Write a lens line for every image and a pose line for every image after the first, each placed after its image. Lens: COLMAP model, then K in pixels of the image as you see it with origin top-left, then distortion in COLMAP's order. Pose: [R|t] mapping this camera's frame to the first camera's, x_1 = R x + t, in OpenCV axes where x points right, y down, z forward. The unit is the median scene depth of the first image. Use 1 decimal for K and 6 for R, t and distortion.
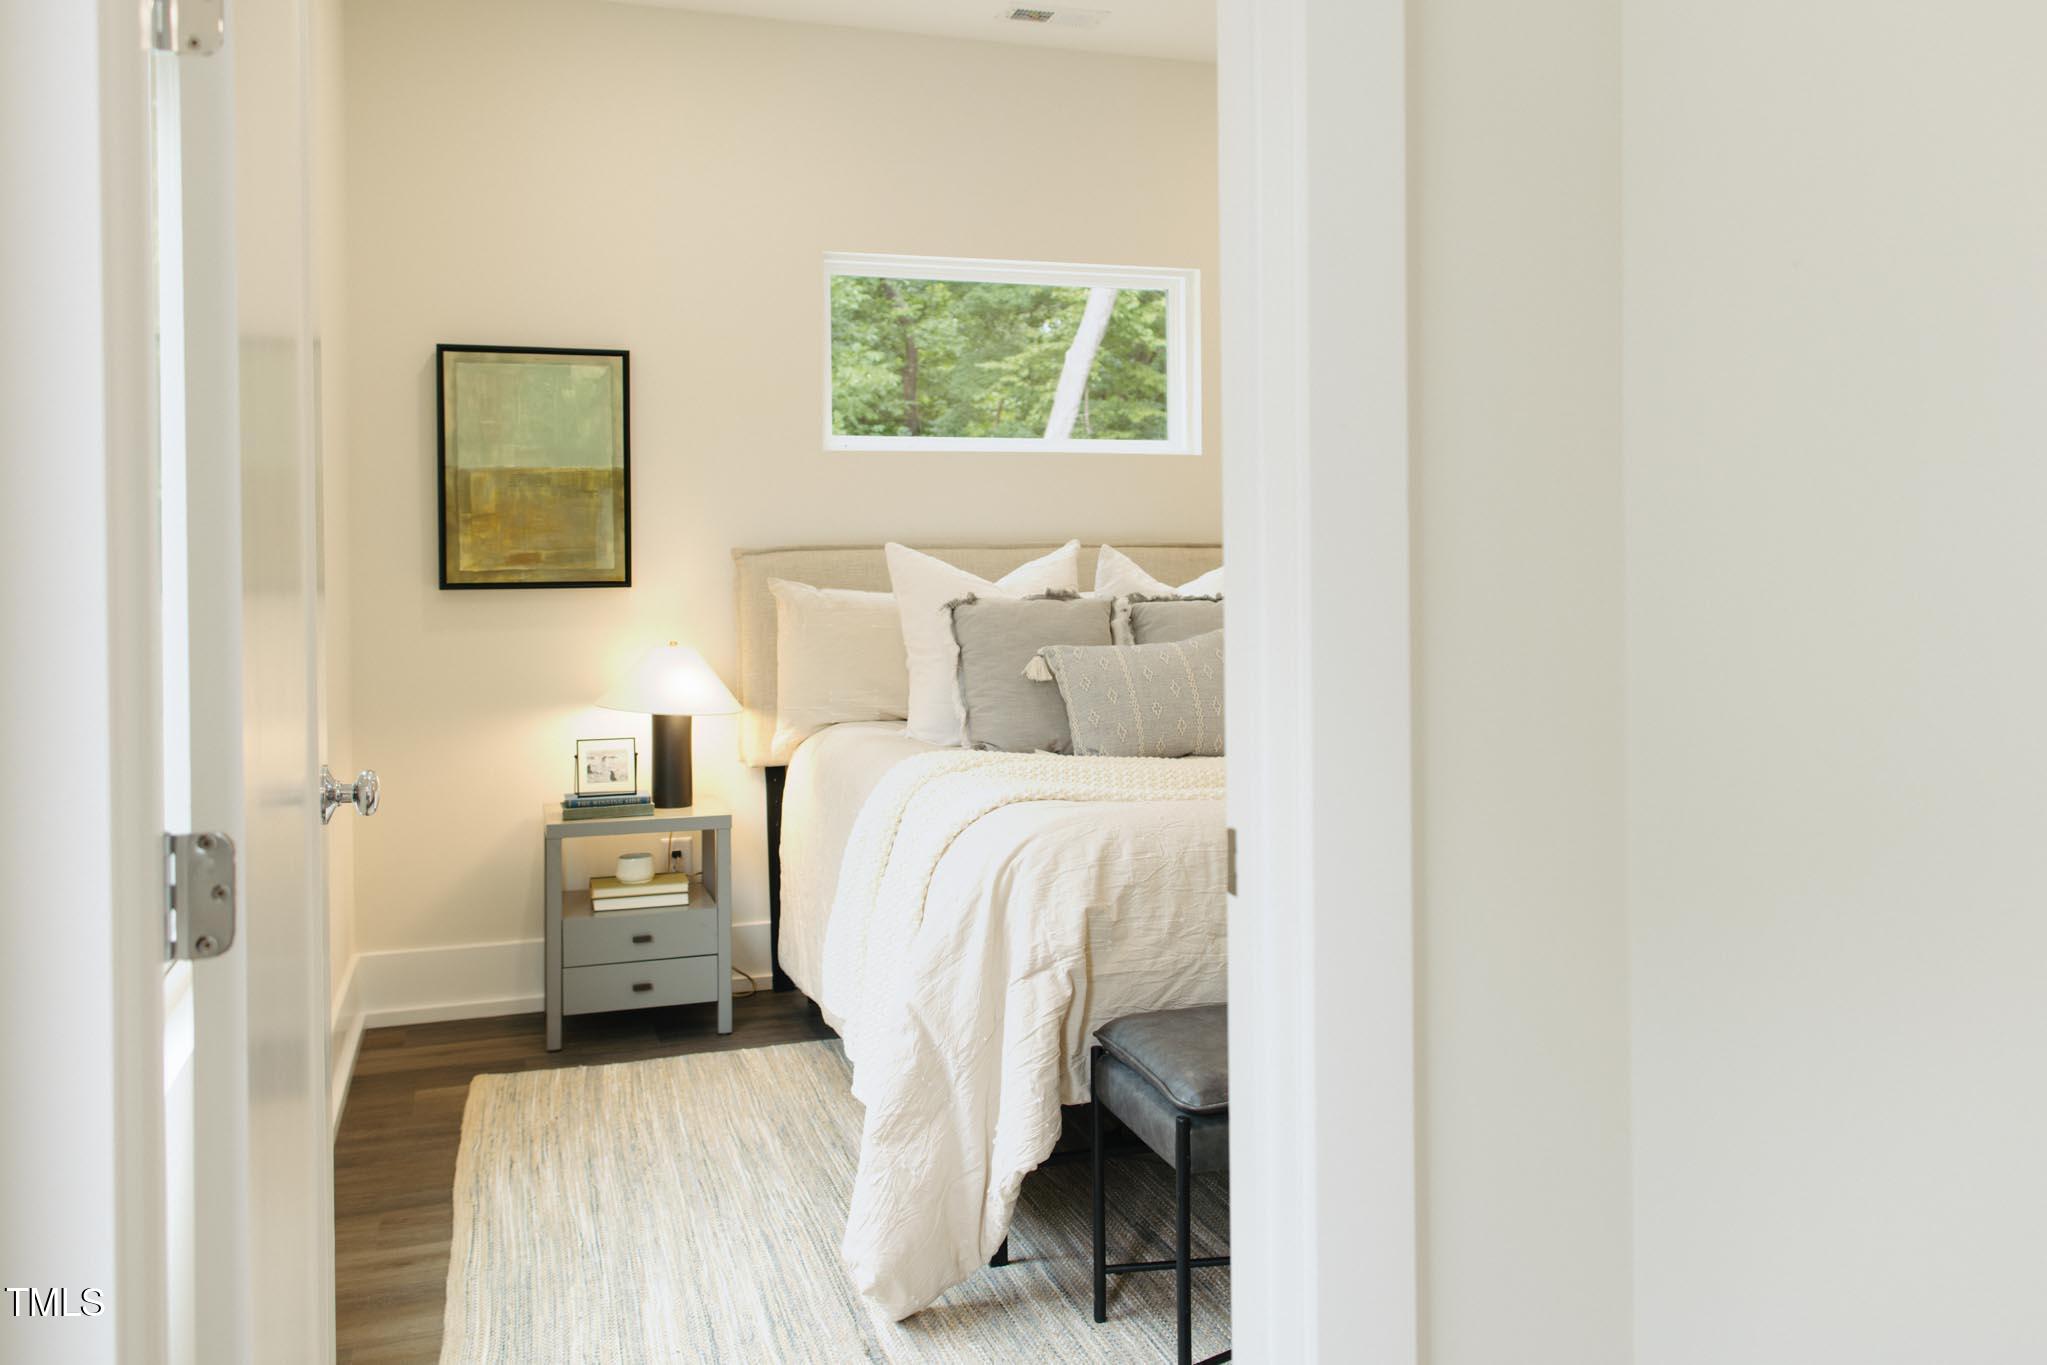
lens RADIAL K [[1408.9, 0, 1022.9], [0, 1408.9, 678.9], [0, 0, 1]] dist [-0.001408, -0.000974]
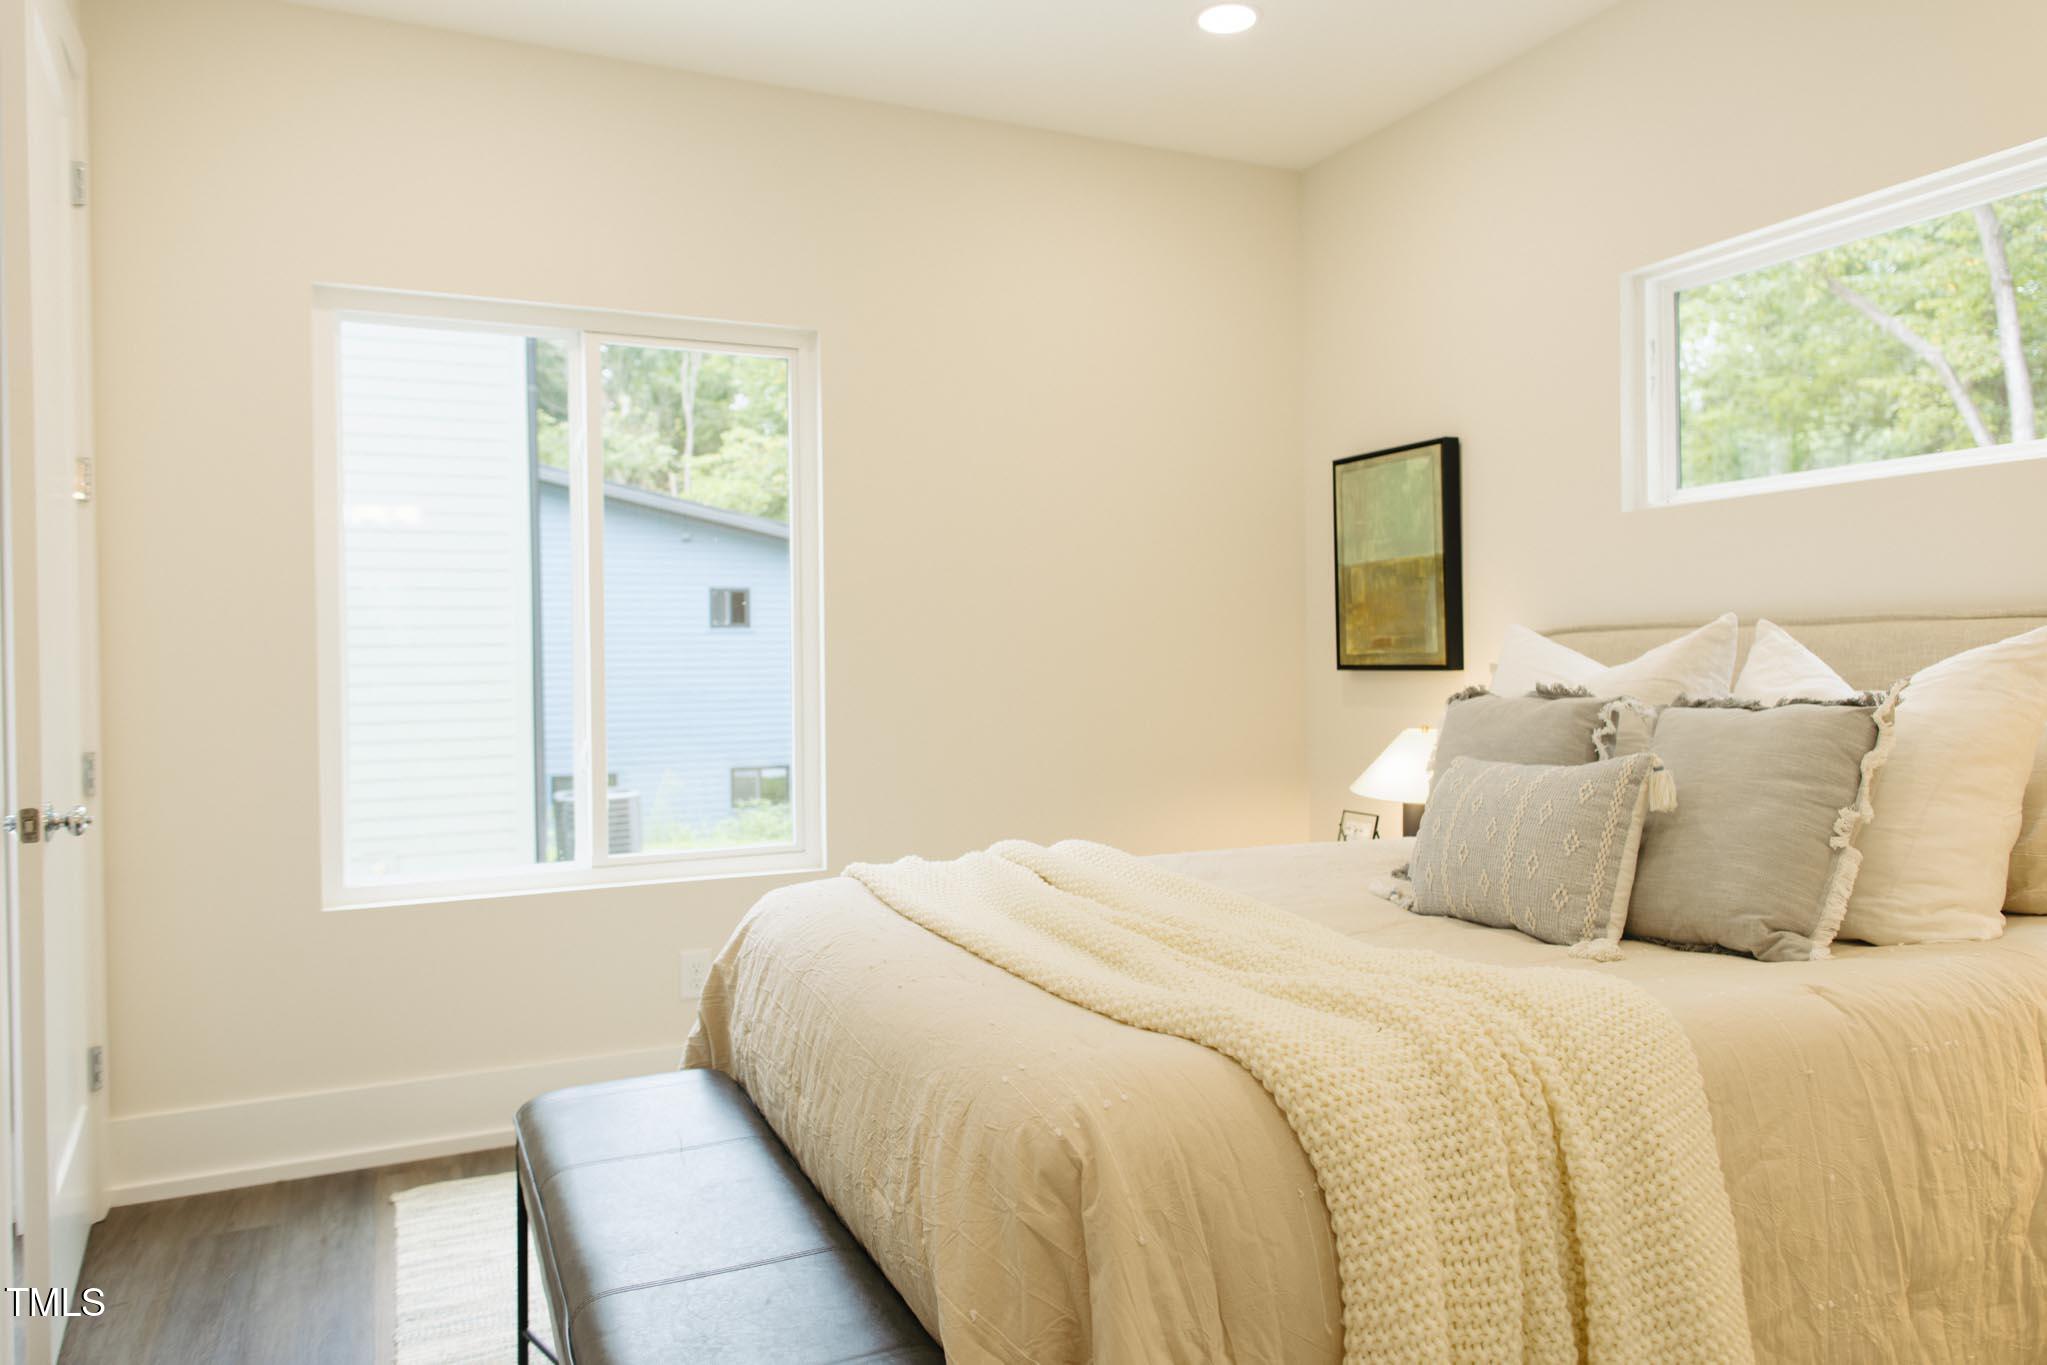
lens RADIAL K [[1408.9, 0, 1023.8], [0, 1408.9, 679.5], [0, 0, 1]] dist [-0.001408, -0.000974]
pose [[0.152857, 0.024122, -0.987954, 0.683256], [-0.058456, 0.998172, 0.015327, -0.058004], [0.986518, 0.055409, 0.153988, 0.559971]]
